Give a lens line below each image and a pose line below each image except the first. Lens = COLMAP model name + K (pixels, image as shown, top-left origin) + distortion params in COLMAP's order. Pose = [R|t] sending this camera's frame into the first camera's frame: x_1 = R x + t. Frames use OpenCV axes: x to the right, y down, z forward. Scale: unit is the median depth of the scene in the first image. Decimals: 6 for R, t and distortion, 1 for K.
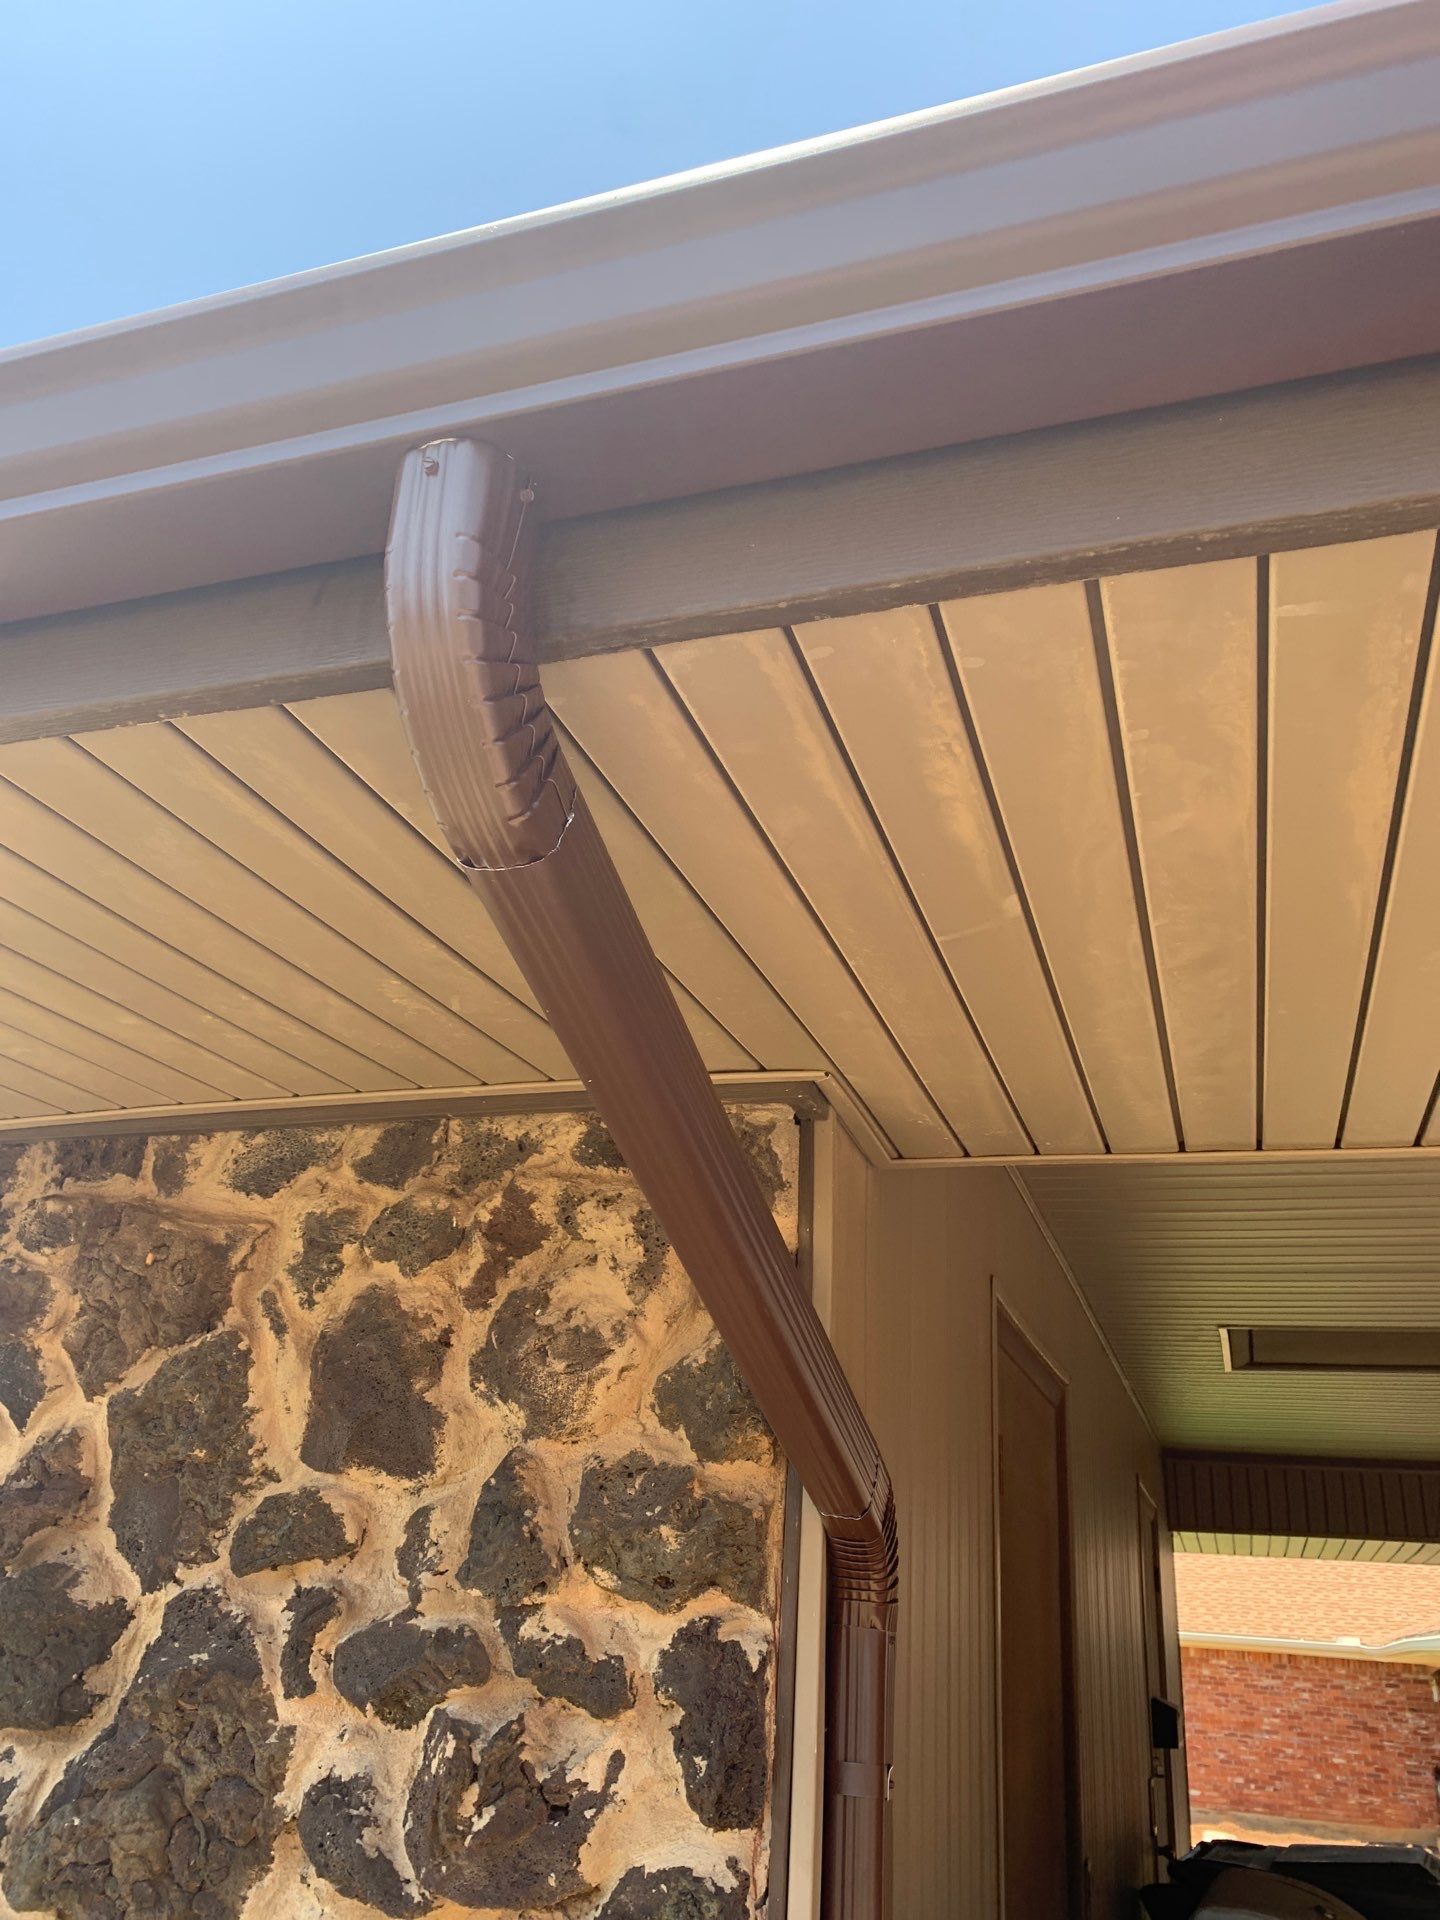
lens RADIAL K [[1465.6, 0, 724.5], [0, 1465.6, 959.8], [0, 0, 1]] dist [0.002239, 0.000678]
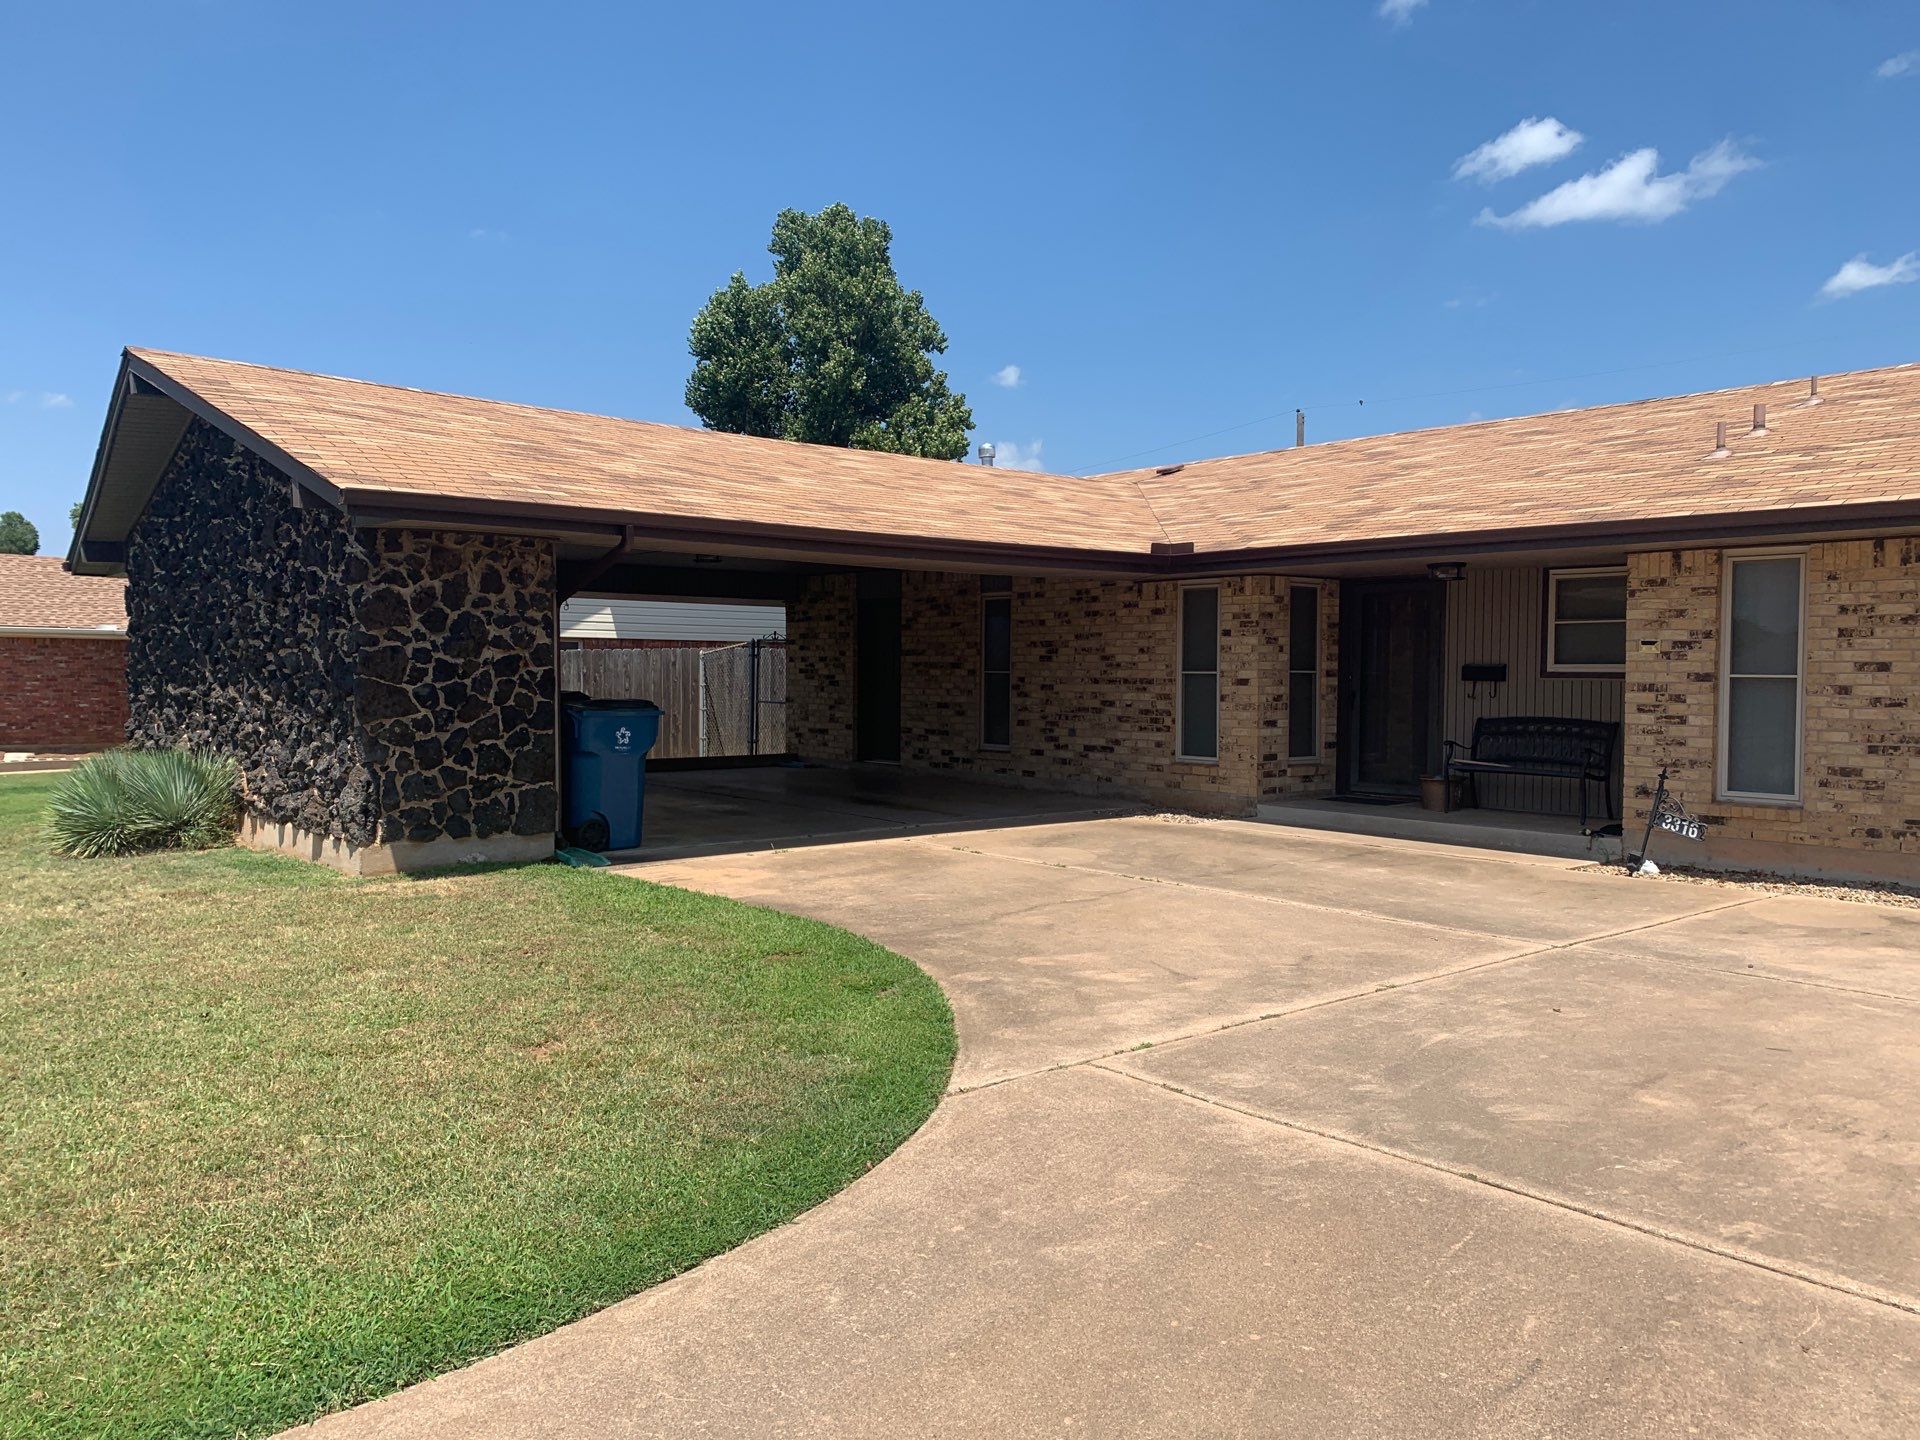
lens RADIAL K [[1465.6, 0, 958.2], [0, 1465.6, 719.9], [0, 0, 1]] dist [0.002239, 0.000678]
pose [[0.506833, -0.087085, 0.857634, -4.318442], [-0.333907, 0.897387, 0.288449, -1.523142], [-0.794749, -0.432565, 0.425748, -3.240918]]
